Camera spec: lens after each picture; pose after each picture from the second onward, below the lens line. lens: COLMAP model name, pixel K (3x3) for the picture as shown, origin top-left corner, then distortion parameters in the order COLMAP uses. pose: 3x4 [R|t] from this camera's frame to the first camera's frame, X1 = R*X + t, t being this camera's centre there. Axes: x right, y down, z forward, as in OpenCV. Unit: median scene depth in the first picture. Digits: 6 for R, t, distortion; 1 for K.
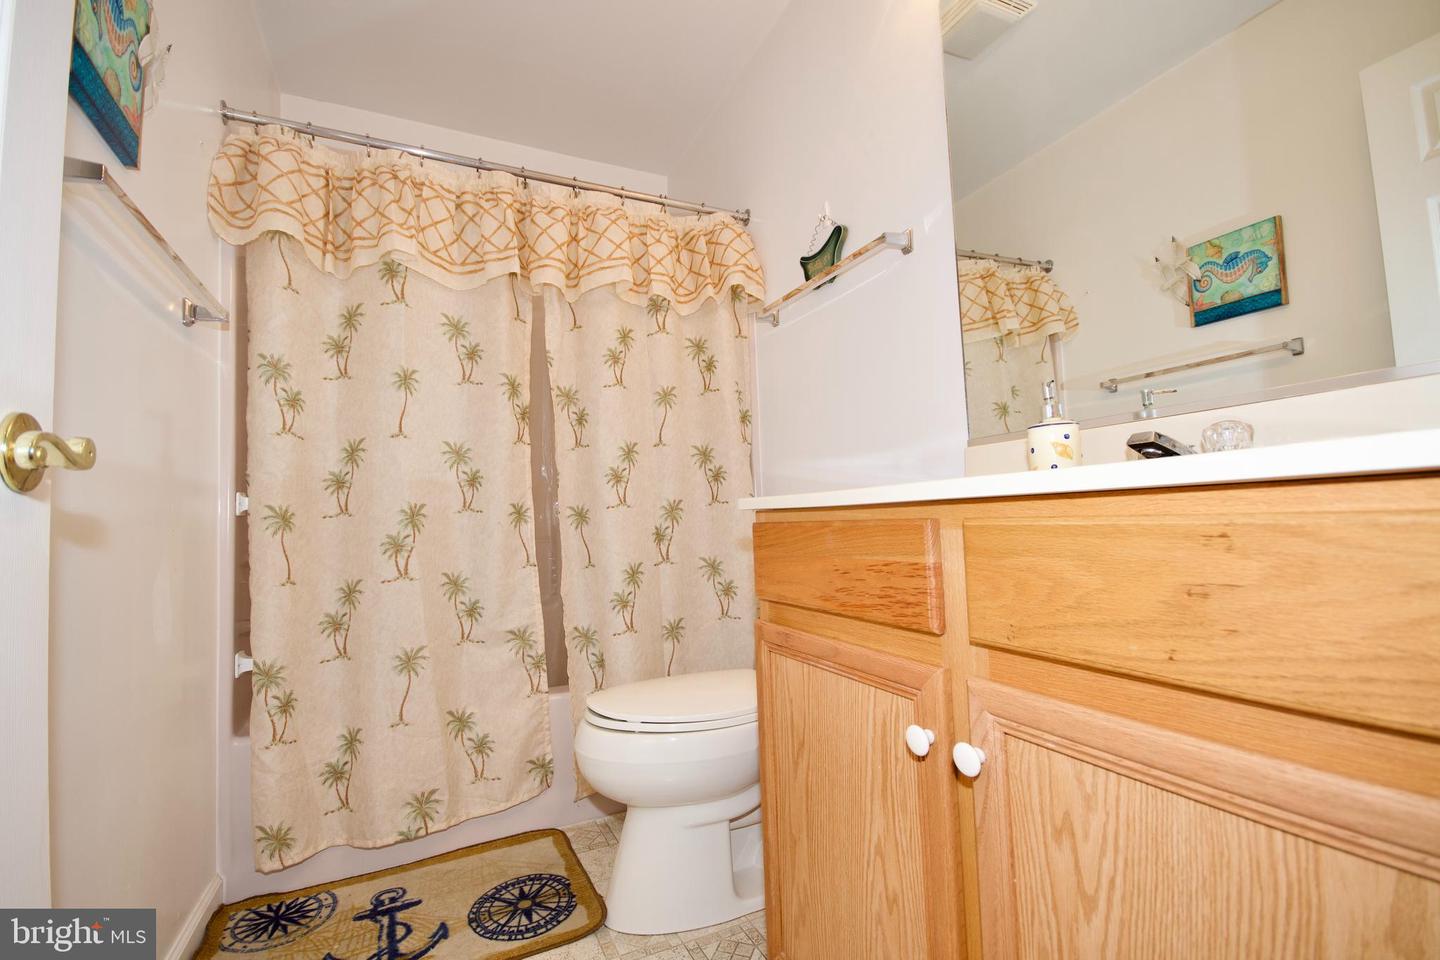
lens RADIAL K [[621.2, 0, 720.0], [0, 621.2, 480.0], [0, 0, 1]] dist [-0.000695, 0.000280]
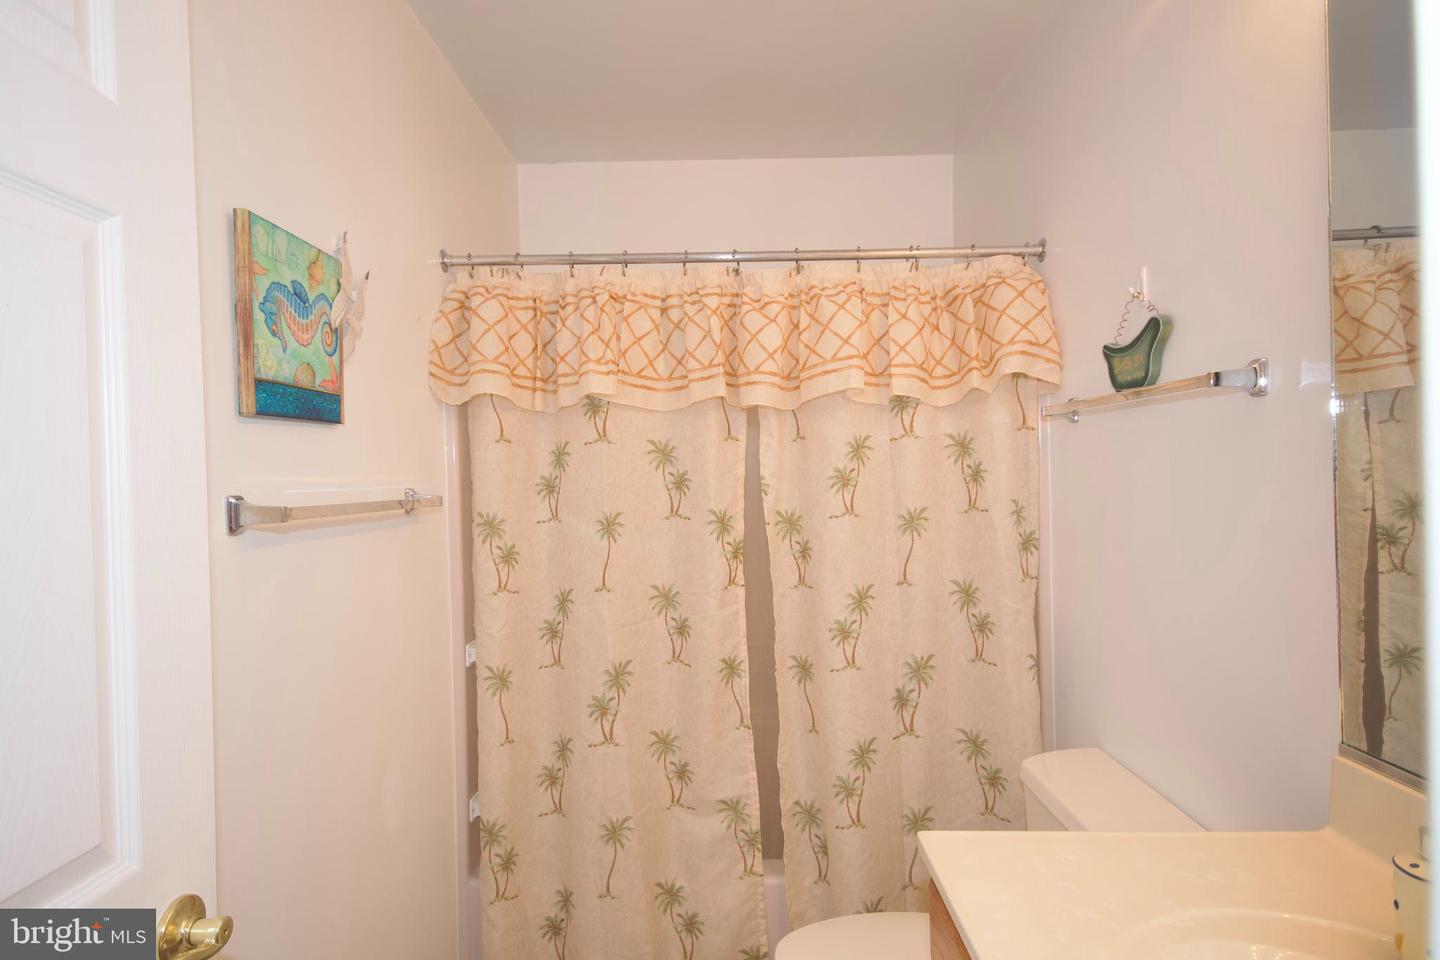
lens RADIAL K [[778.1, 0, 727.3], [0, 778.1, 478.2], [0, 0, 1]] dist [-0.001426, 0.001561]
pose [[0.901258, 0.021989, -0.432724, 0.135788], [0.012200, 0.997028, 0.076074, -0.294701], [0.433110, -0.073841, 0.898311, 0.045826]]
